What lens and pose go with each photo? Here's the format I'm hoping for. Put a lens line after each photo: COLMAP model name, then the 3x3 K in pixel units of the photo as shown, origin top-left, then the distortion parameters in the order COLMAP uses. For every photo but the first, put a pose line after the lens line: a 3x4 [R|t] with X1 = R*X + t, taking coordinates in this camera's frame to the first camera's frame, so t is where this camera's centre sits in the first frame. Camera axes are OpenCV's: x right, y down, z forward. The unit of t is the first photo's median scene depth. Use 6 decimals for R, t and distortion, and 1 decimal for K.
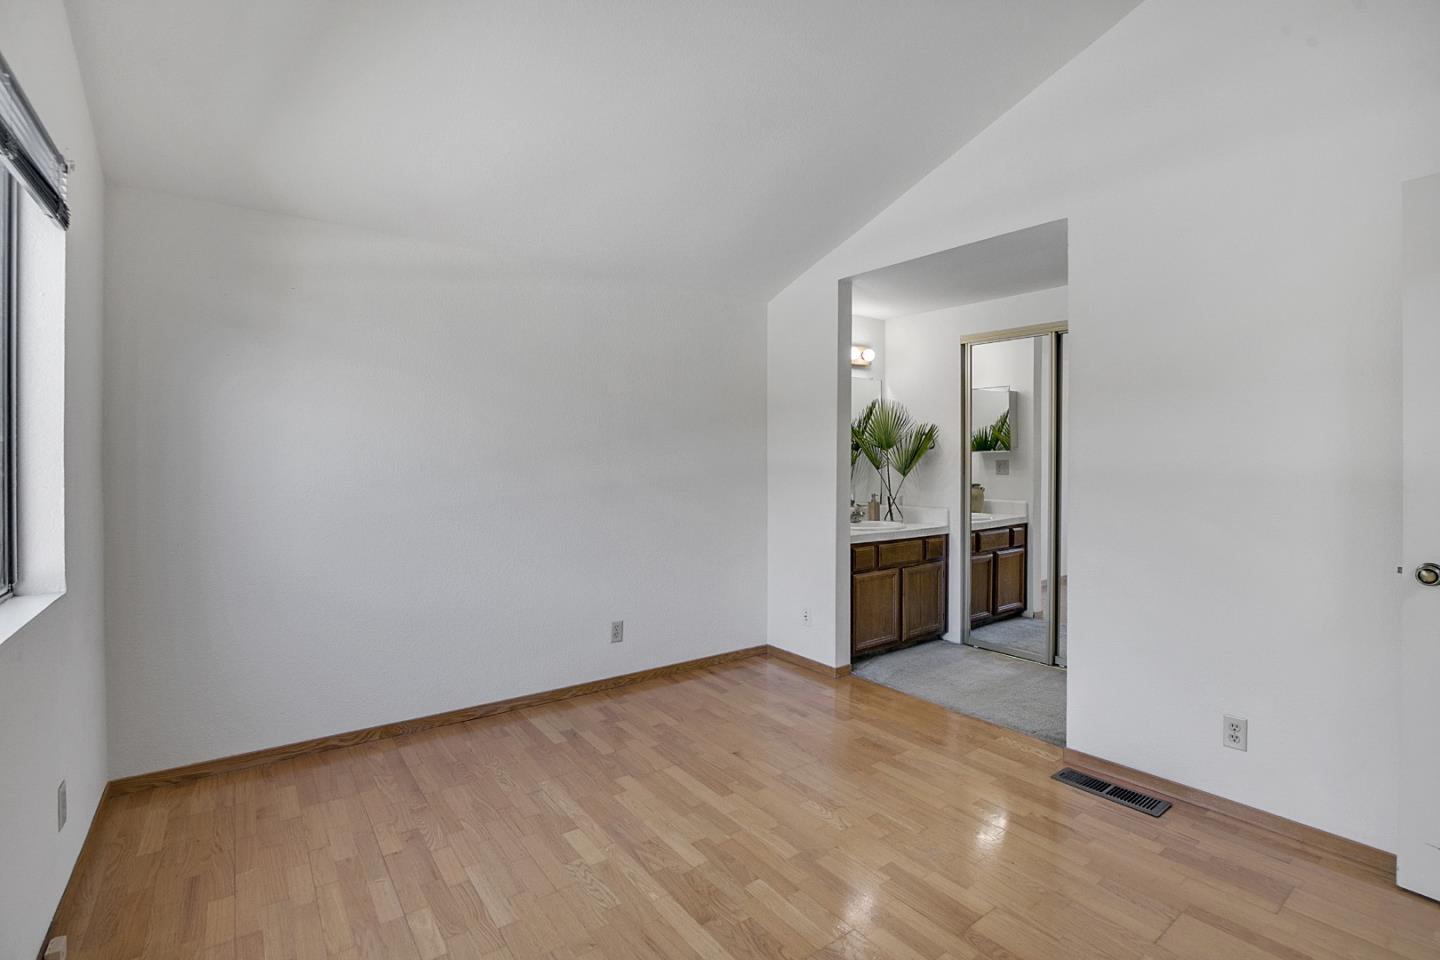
lens RADIAL K [[677.5, 0, 728.9], [0, 677.5, 474.0], [0, 0, 1]] dist [-0.001460, 0.001237]
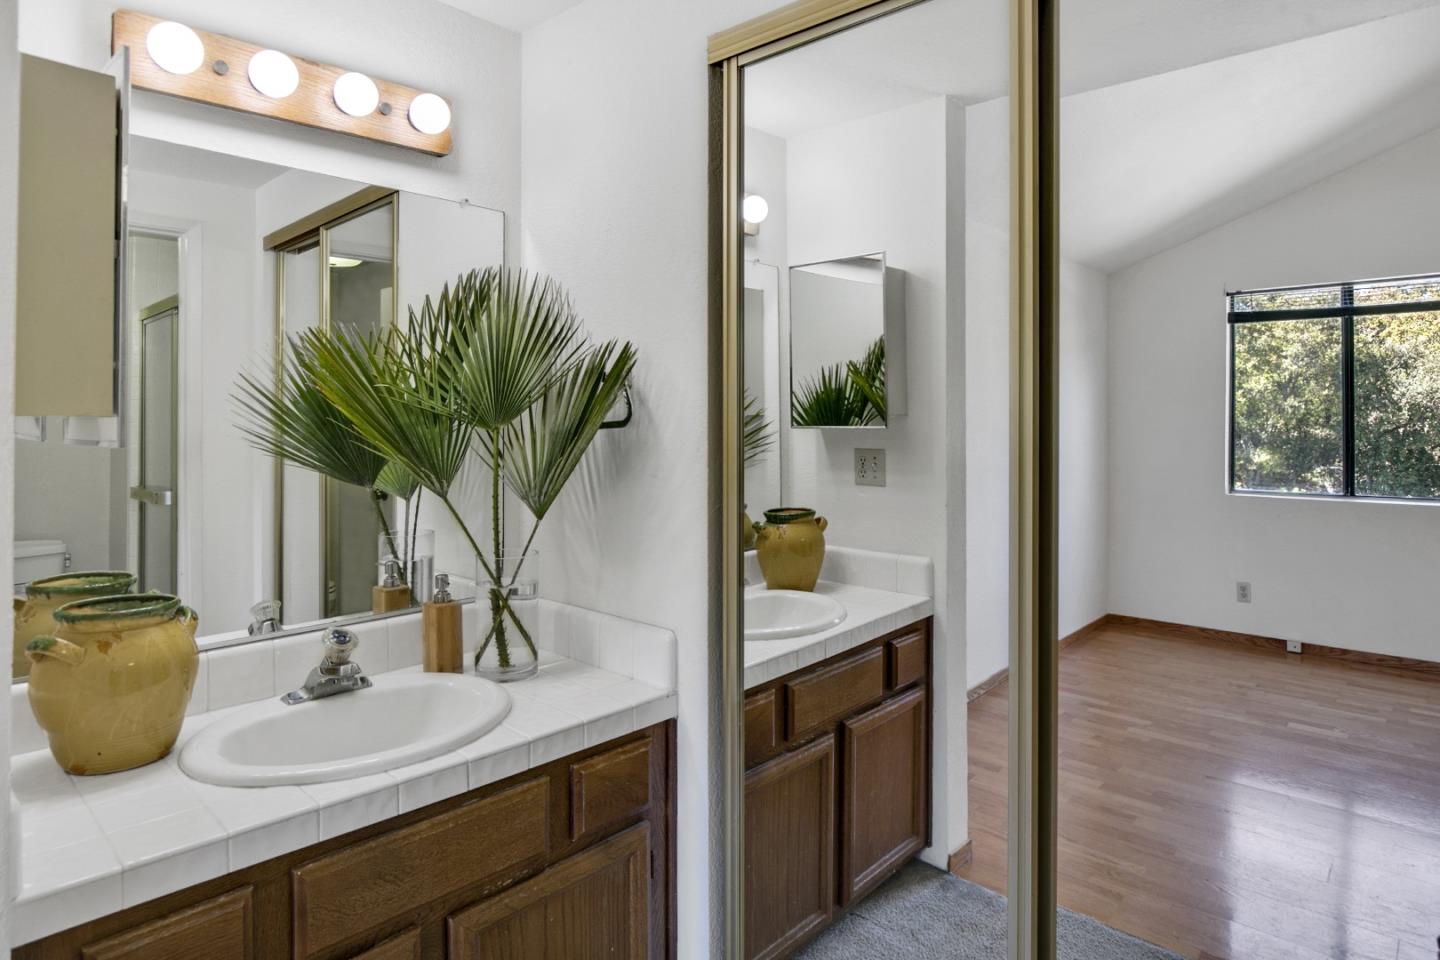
lens RADIAL K [[869.5, 0, 705.4], [0, 869.5, 427.3], [0, 0, 1]] dist [-0.001396, -0.000419]
pose [[0.986788, 0.001907, 0.162008, 0.259054], [0.000990, 0.999841, -0.017800, -0.027620], [-0.162016, 0.017725, 0.986629, 0.588379]]
